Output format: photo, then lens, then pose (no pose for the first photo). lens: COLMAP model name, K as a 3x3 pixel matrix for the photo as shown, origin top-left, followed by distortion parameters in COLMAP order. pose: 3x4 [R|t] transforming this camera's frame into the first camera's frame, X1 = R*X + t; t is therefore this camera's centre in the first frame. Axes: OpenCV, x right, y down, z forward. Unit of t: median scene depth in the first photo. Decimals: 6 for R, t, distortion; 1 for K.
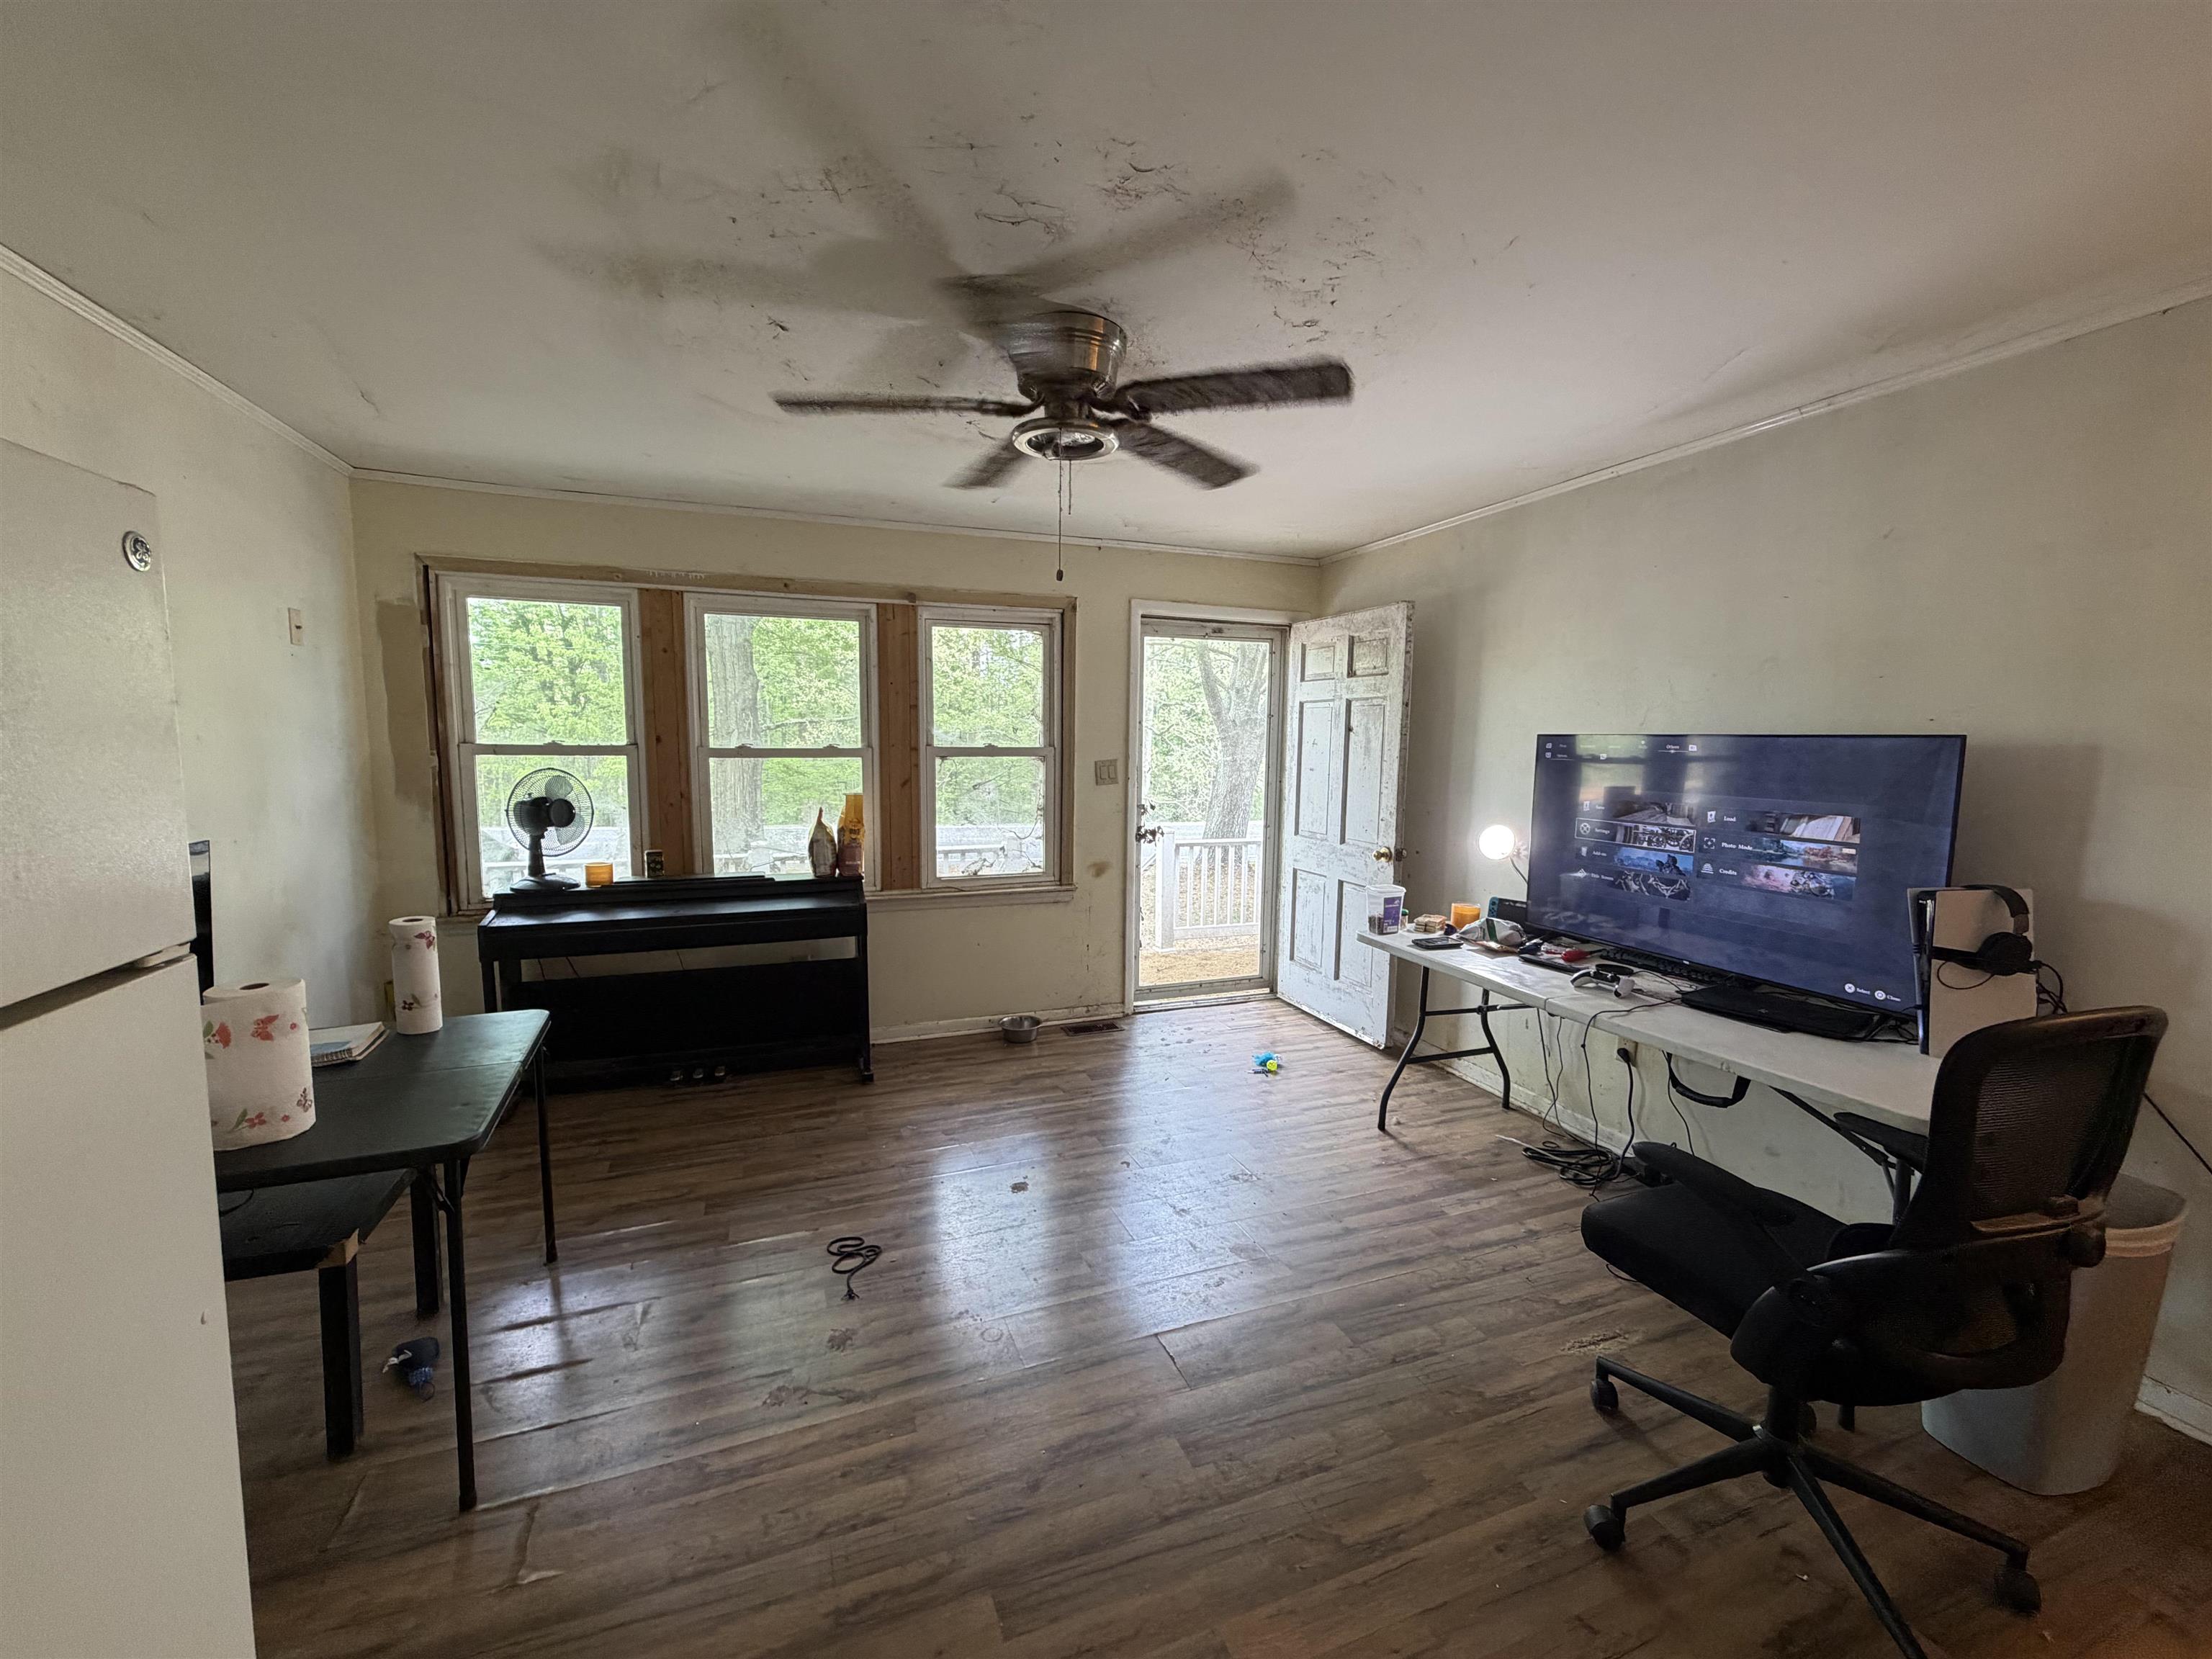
lens RADIAL K [[888.3, 0, 1101.9], [0, 888.3, 825.4], [0, 0, 1]] dist [-0.000851, 0.000720]
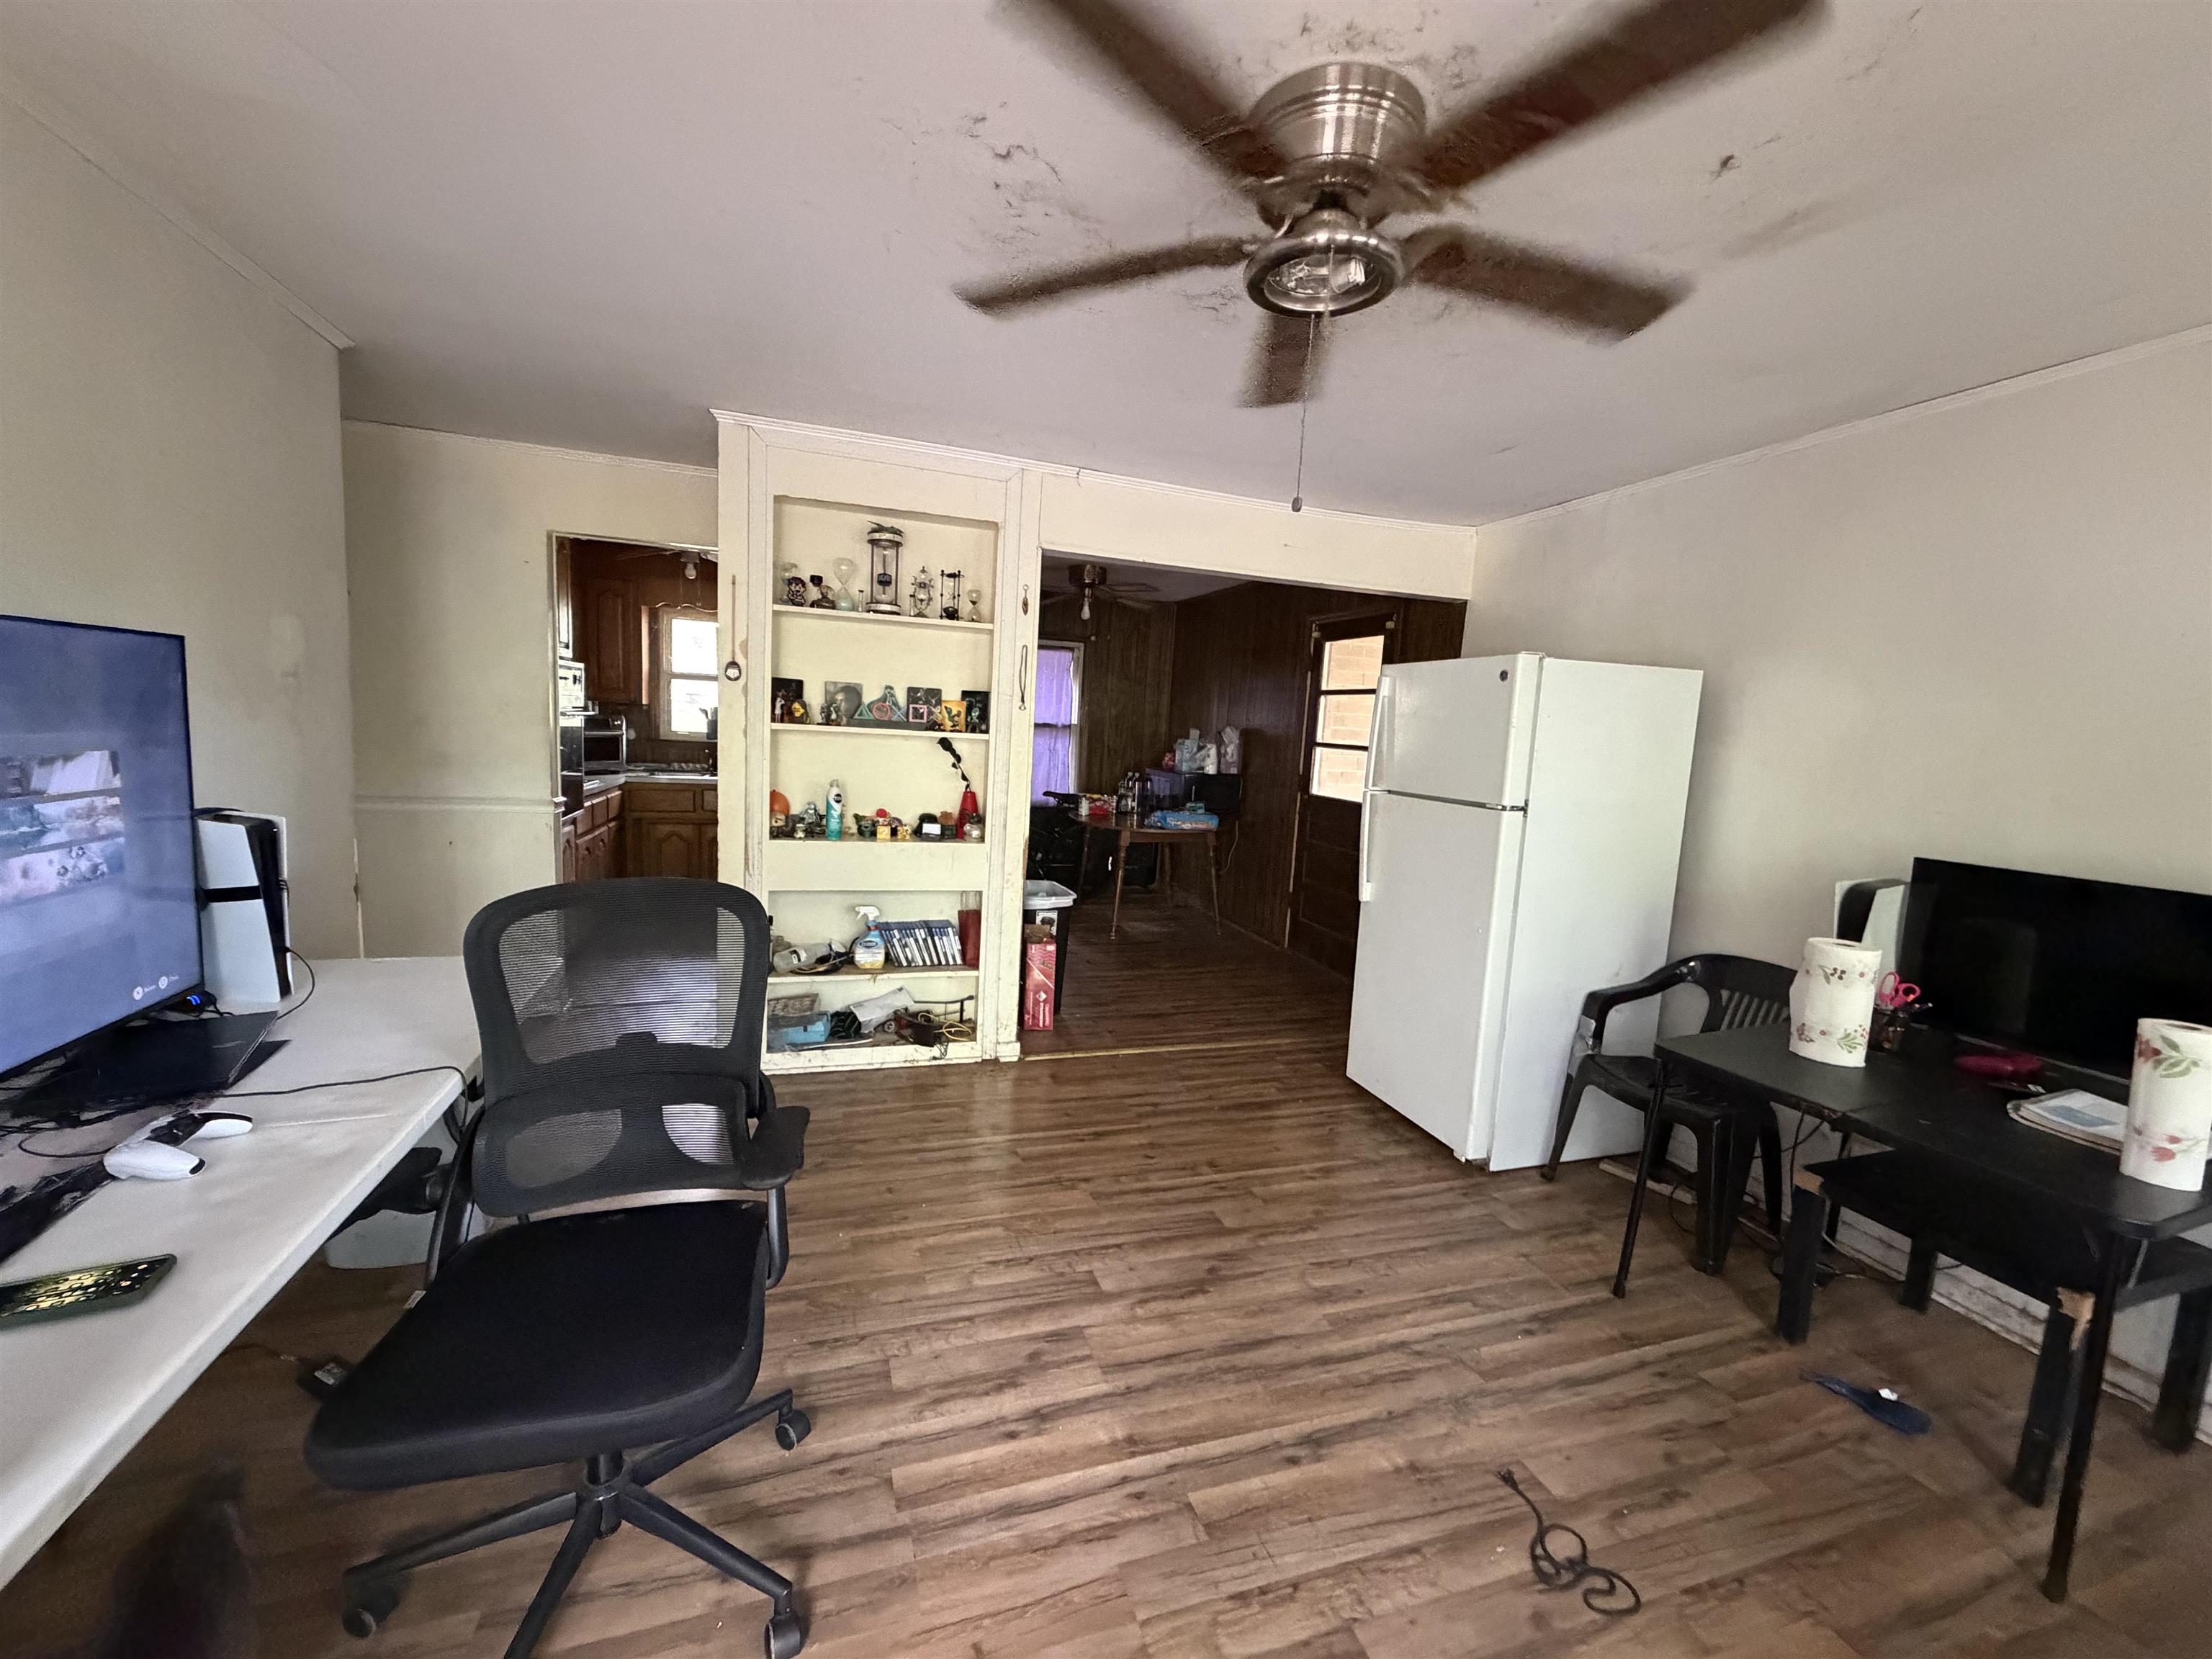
lens RADIAL K [[888.3, 0, 1105.5], [0, 888.3, 828.6], [0, 0, 1]] dist [-0.000851, 0.000720]
pose [[-0.996800, -0.069455, 0.039558, 0.059071], [-0.059309, 0.974484, 0.216481, -0.139528], [-0.053584, 0.213443, -0.975485, 1.596813]]
